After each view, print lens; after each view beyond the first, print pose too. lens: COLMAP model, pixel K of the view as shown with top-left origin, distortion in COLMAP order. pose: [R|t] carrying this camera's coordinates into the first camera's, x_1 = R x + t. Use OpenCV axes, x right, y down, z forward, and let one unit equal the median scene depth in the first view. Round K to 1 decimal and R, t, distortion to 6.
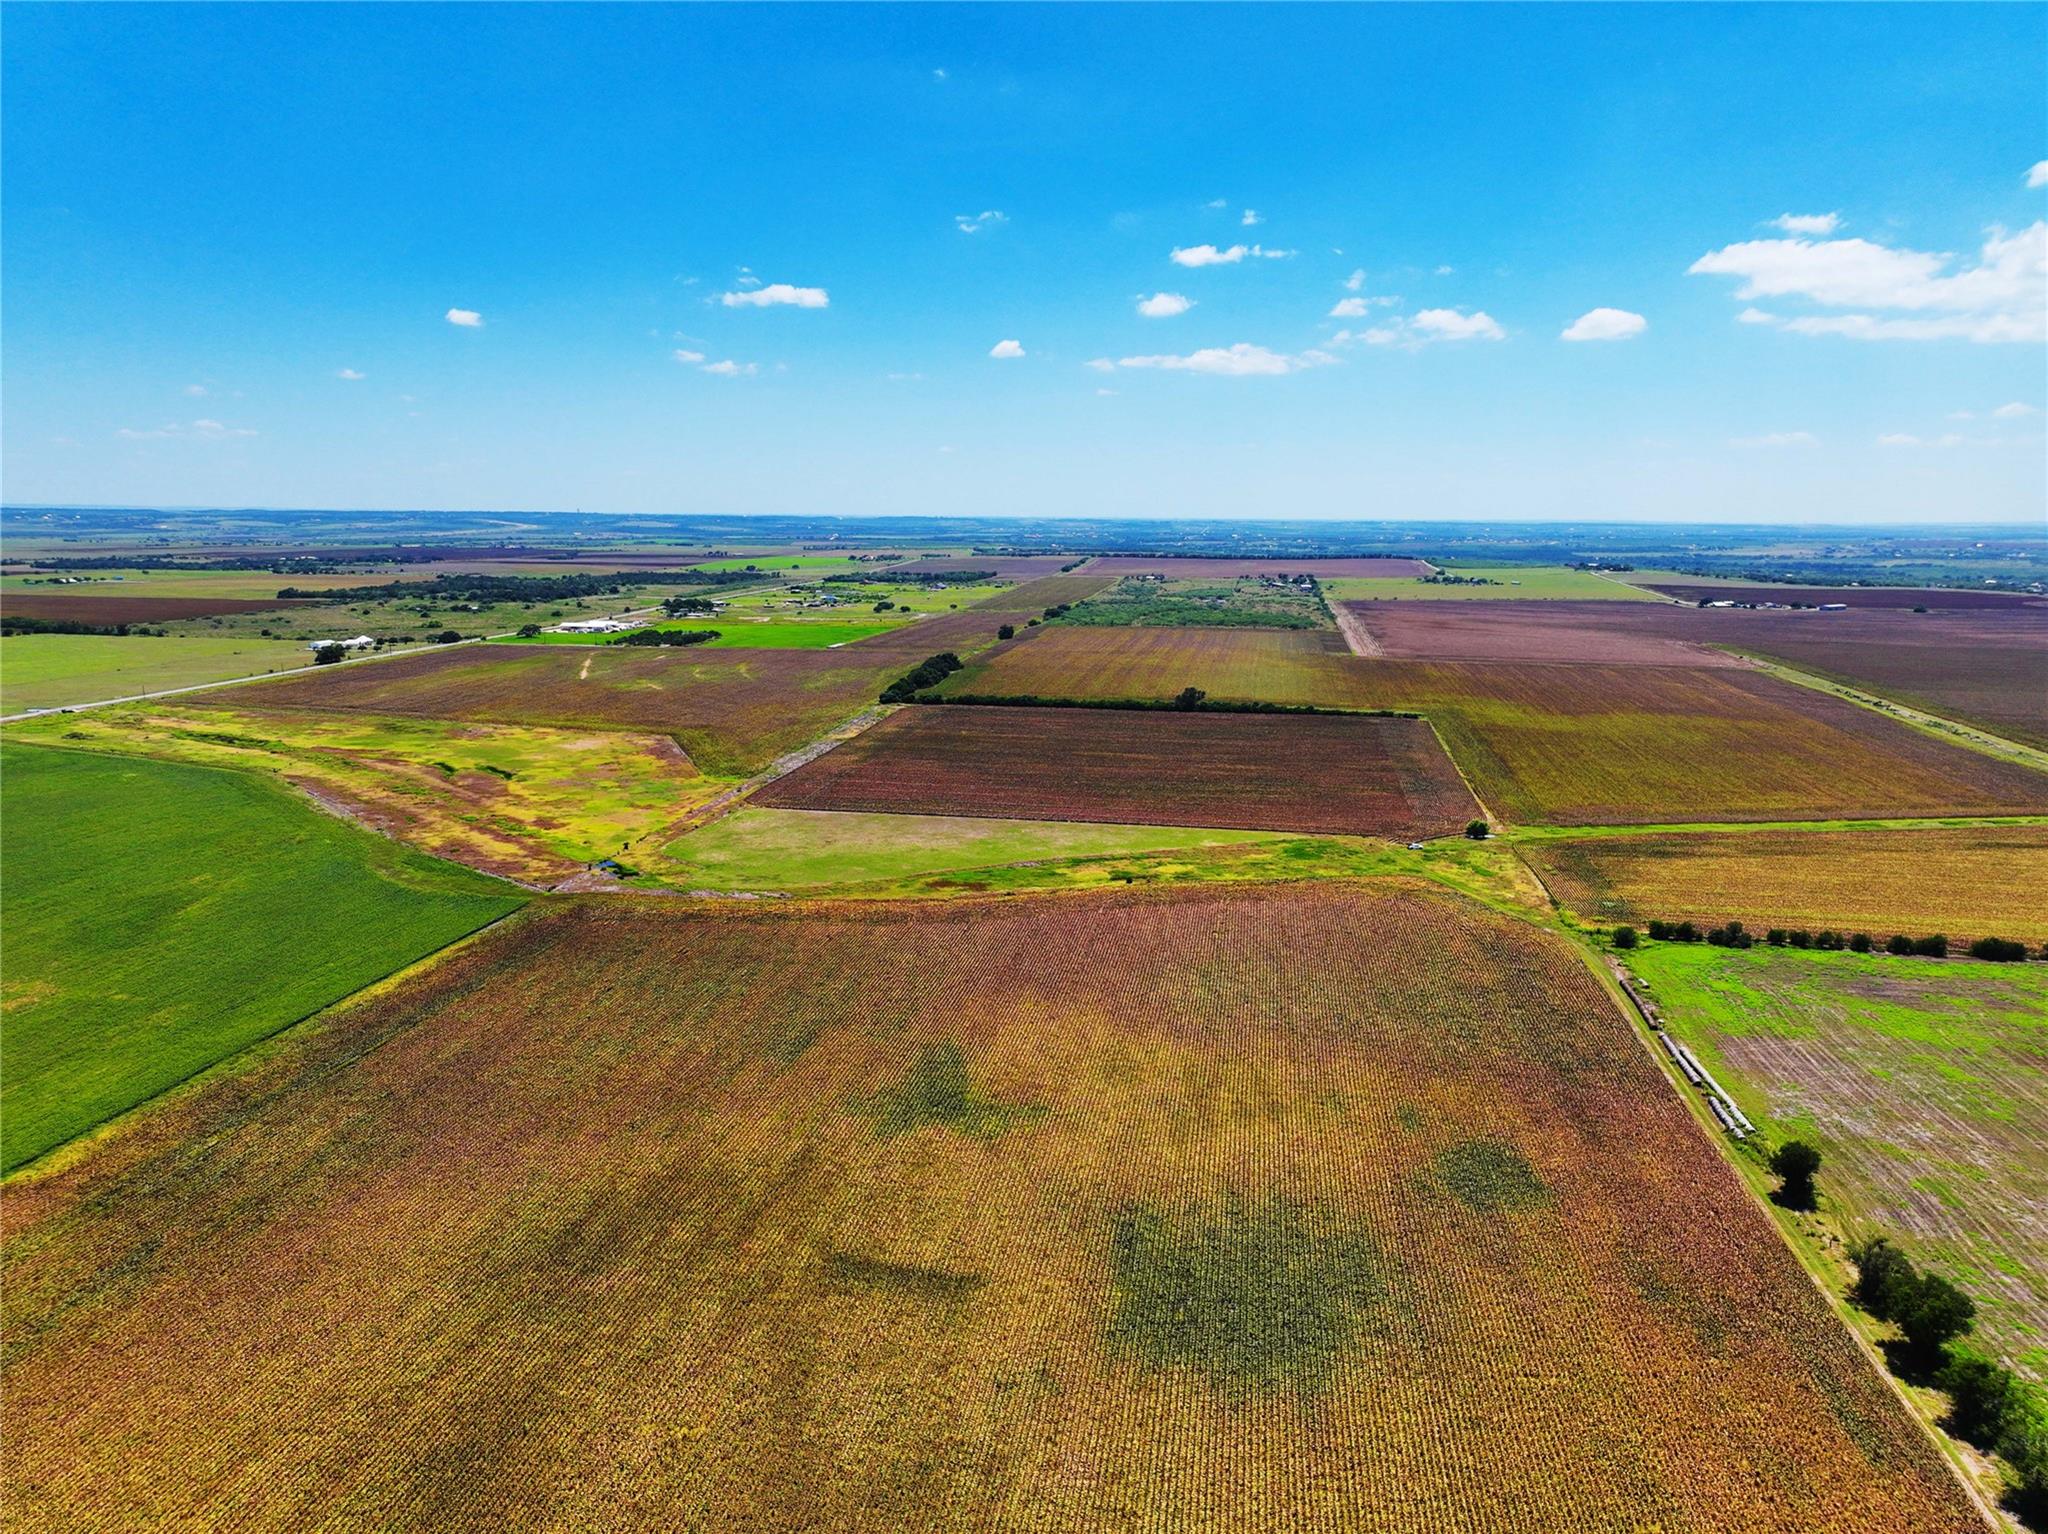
lens RADIAL K [[1422.4, 0, 1024.0], [0, 1422.4, 767.0], [0, 0, 1]] dist [0.003928, 0.009465]
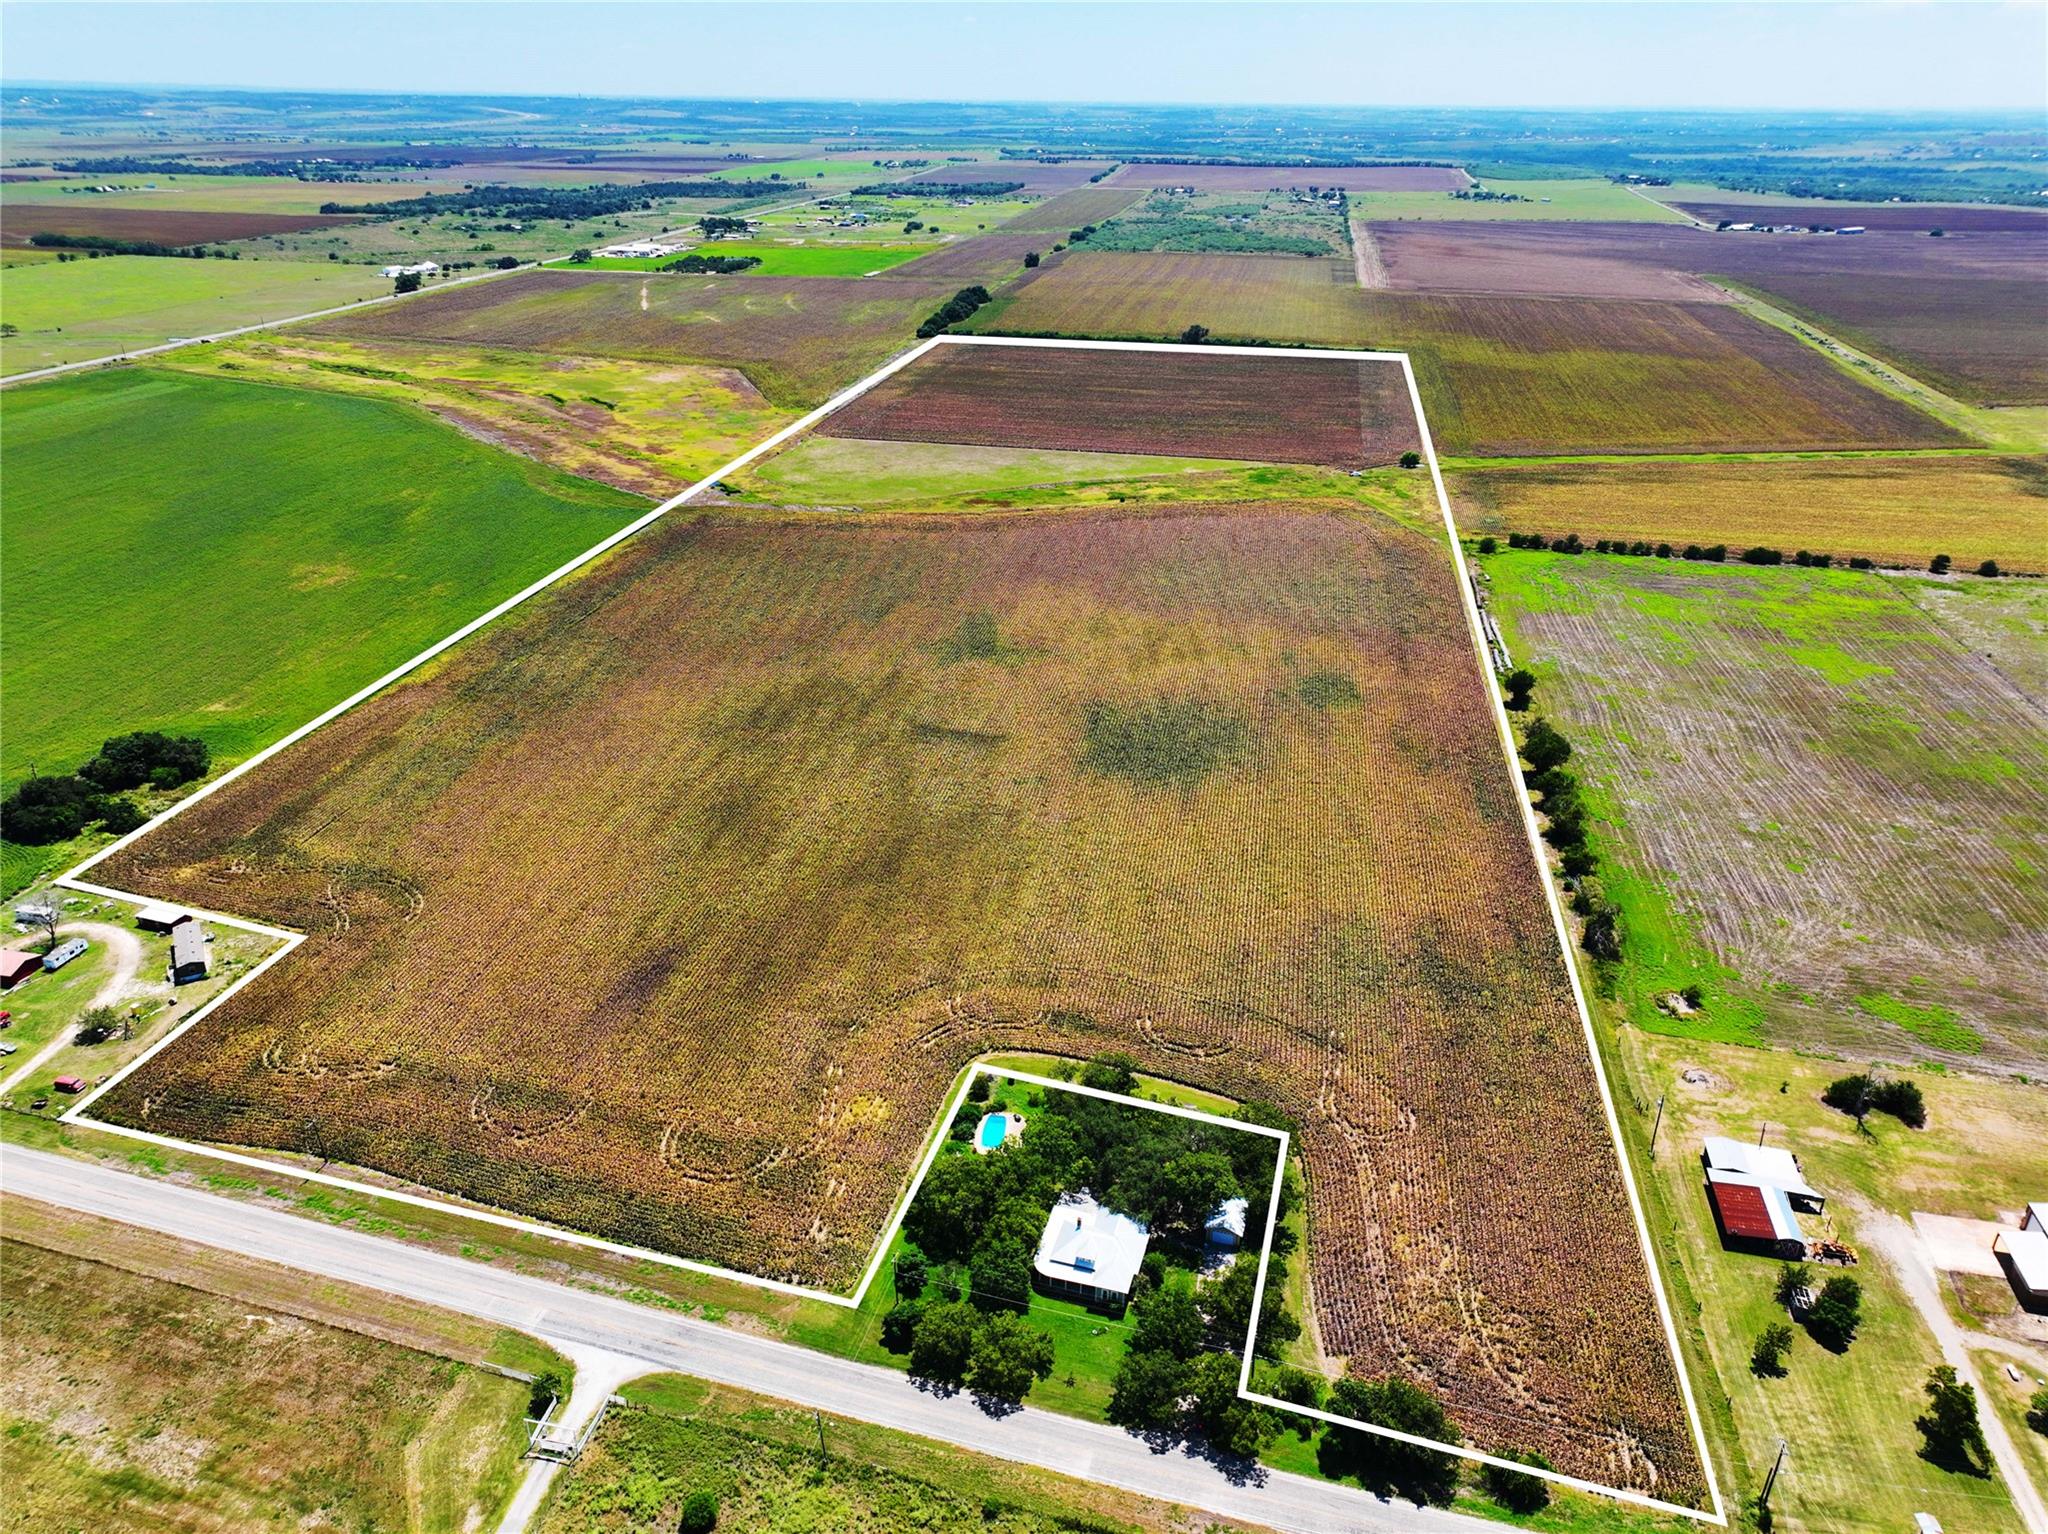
lens RADIAL K [[1422.4, 0, 1024.0], [0, 1422.4, 767.0], [0, 0, 1]] dist [0.003928, 0.009465]
pose [[0.999792, 0.010947, -0.017225, 0.006896], [-0.006052, 0.965033, 0.262059, -0.016388], [0.019492, -0.261900, 0.964898, -0.212452]]
